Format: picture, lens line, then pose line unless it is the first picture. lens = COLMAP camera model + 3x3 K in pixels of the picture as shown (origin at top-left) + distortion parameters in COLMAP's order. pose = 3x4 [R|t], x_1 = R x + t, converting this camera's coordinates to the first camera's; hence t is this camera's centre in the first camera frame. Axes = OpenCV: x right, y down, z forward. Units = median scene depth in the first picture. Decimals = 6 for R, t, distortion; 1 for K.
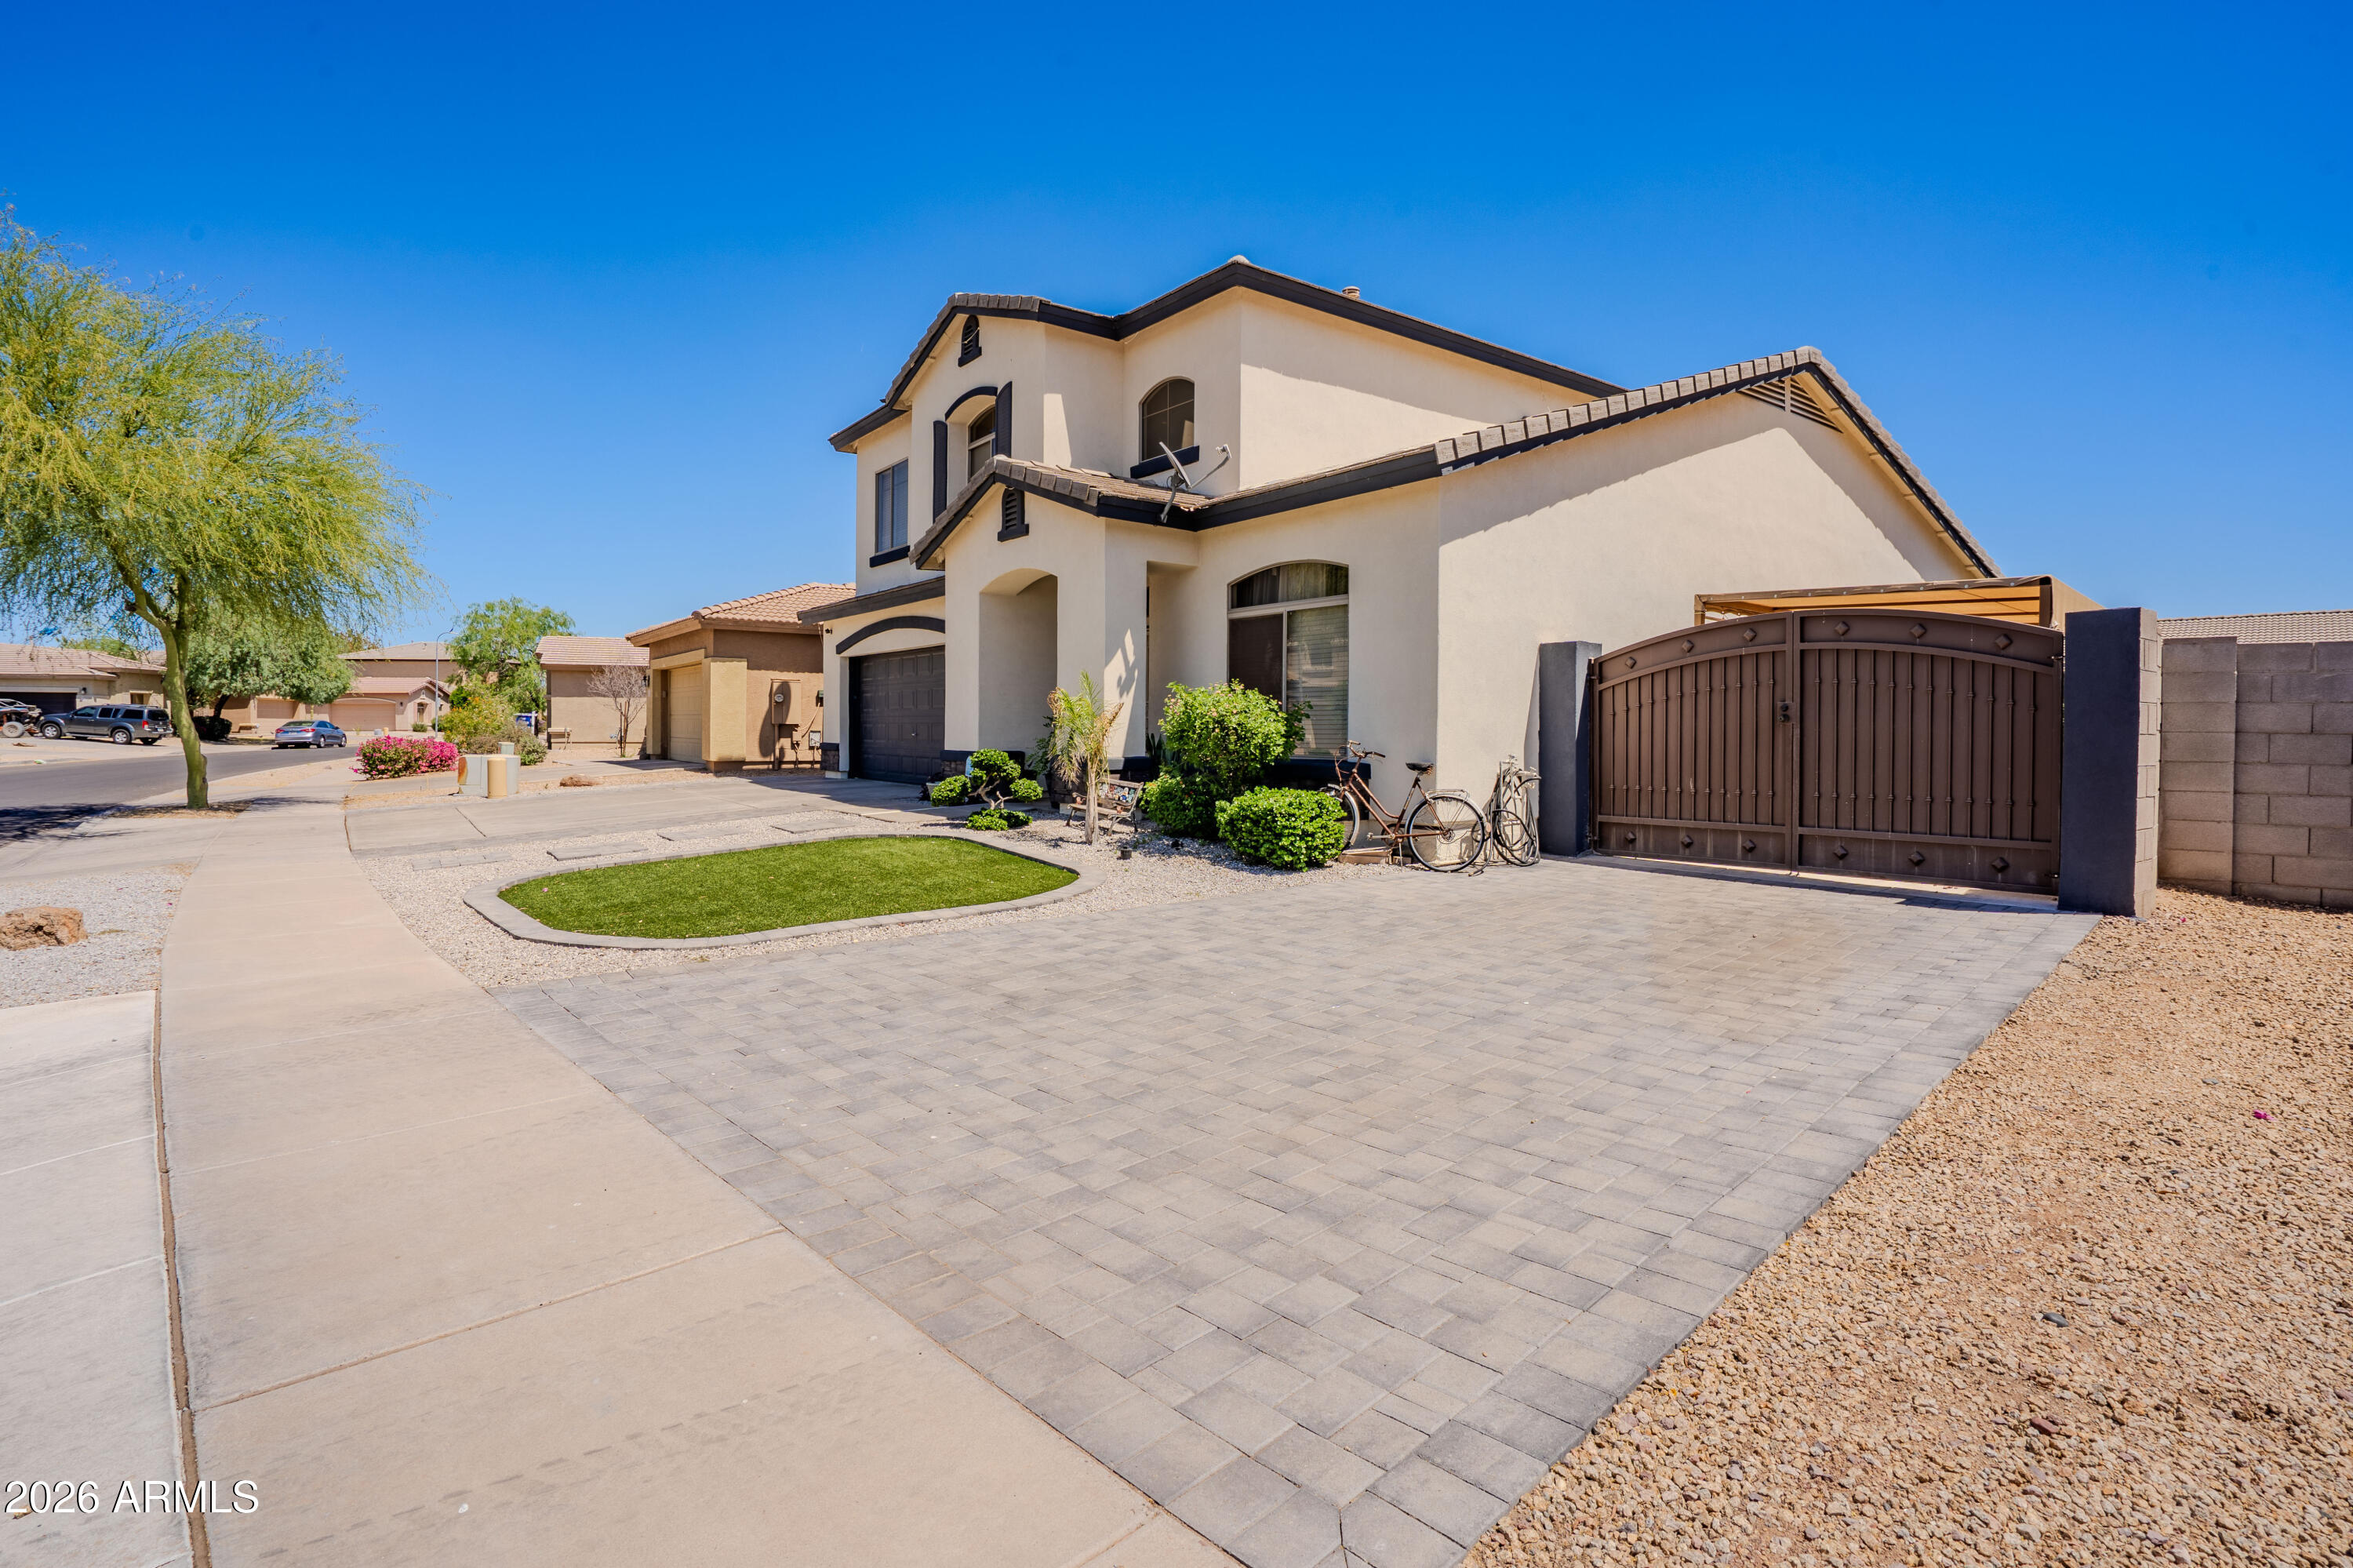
lens RADIAL K [[1122.9, 0, 1176.6], [0, 1122.9, 740.7], [0, 0, 1]] dist [-0.059749, 0.020877]
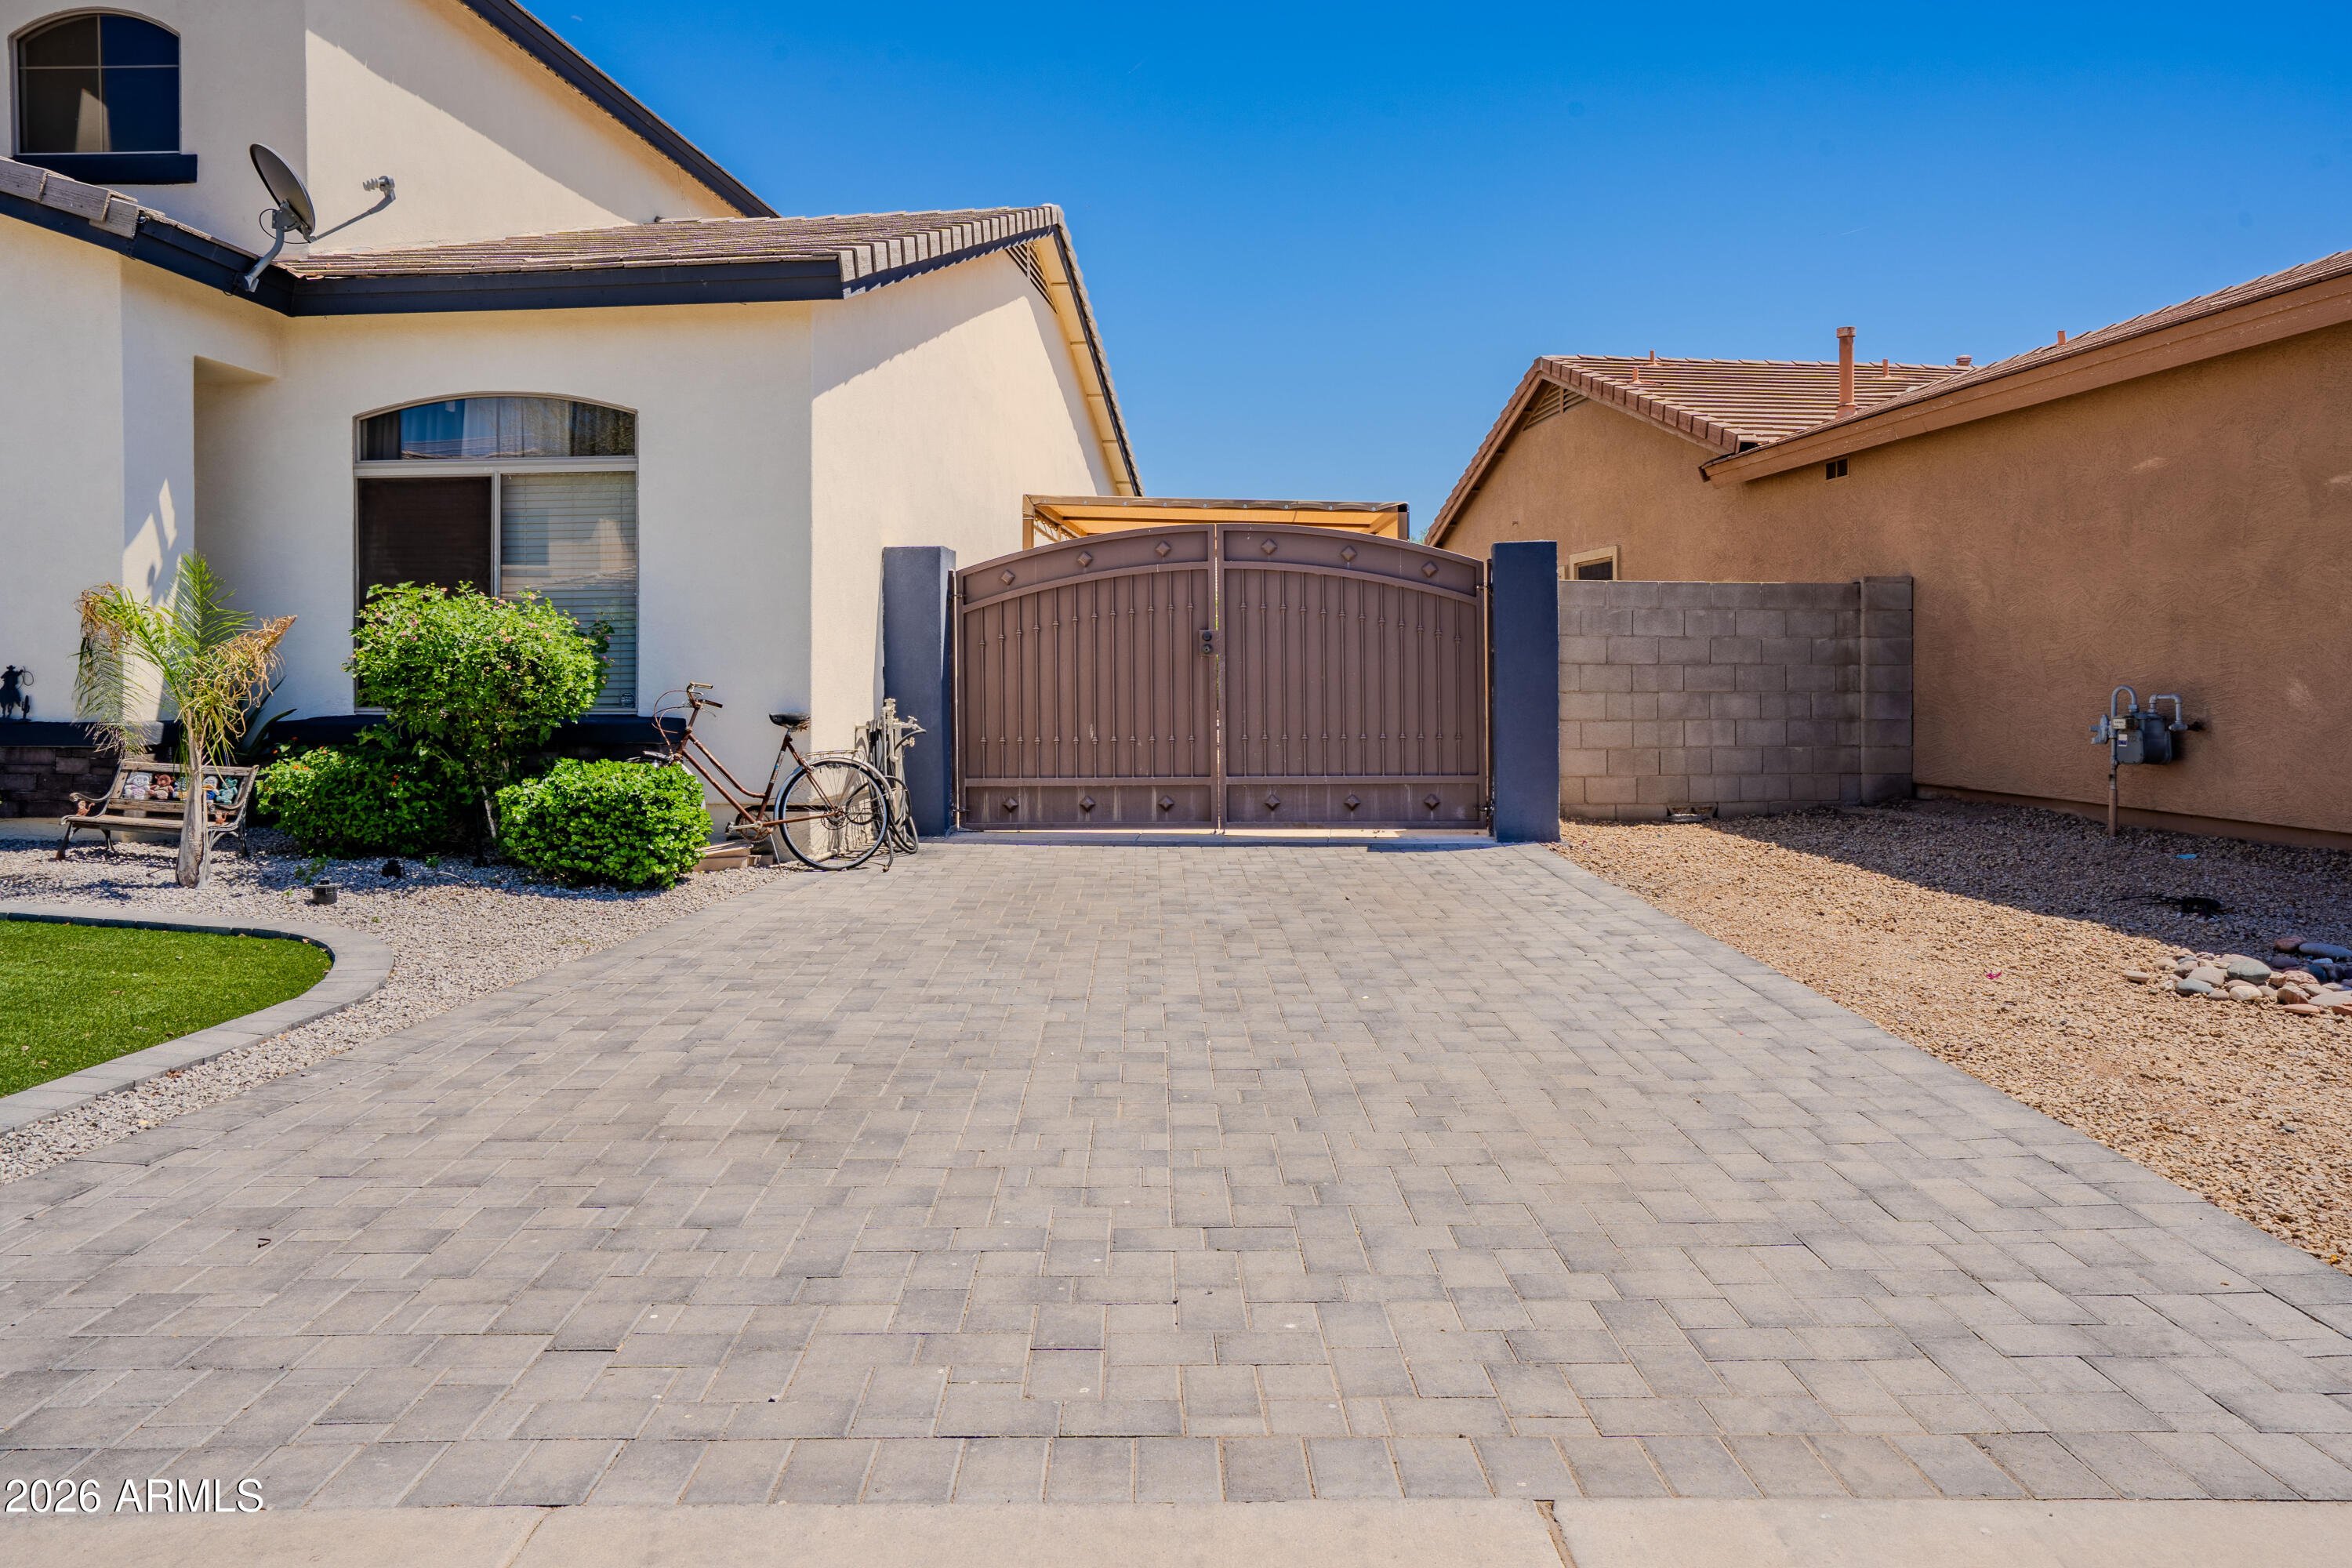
lens RADIAL K [[1589.1, 0, 1165.3], [0, 1589.1, 676.5], [0, 0, 1]] dist [-0.024760, 0.049674]
pose [[0.679479, -0.007087, 0.733661, -0.335119], [0.015349, 0.999872, -0.004557, 0.004982], [-0.733535, 0.014358, 0.679500, 0.178741]]
